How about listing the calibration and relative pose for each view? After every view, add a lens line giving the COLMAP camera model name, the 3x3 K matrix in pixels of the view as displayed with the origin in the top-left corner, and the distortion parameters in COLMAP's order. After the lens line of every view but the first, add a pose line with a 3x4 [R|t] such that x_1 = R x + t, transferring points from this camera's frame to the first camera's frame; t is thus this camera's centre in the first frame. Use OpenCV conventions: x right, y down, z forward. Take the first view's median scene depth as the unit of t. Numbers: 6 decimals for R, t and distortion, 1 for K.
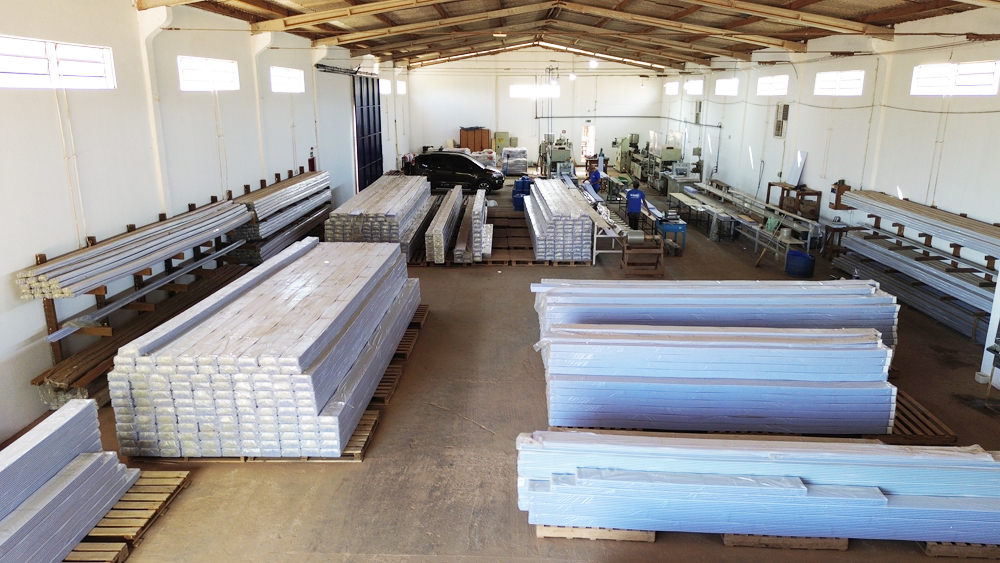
lens RADIAL K [[712.9, 0, 501.7], [0, 712.9, 286.2], [0, 0, 1]] dist [0.064845, -0.067271]
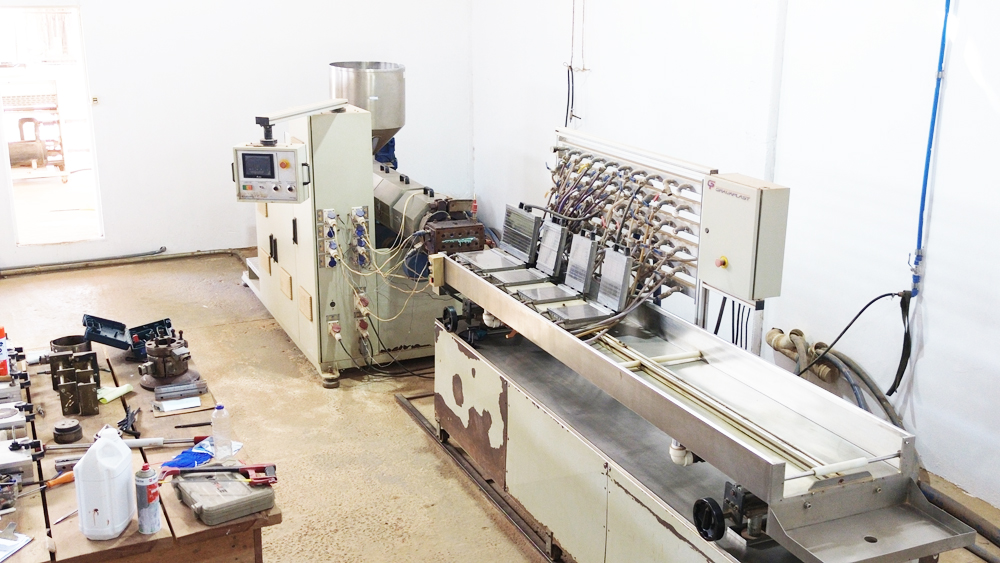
lens RADIAL K [[1102.6, 0, 498.2], [0, 1102.6, 277.3], [0, 0, 1]] dist [0.053915, 0.000000]
pose [[0.907083, -0.120651, 0.403291, 0.252796], [0.113761, 0.992658, 0.041099, -0.389022], [-0.405289, 0.008598, 0.914148, 1.743708]]
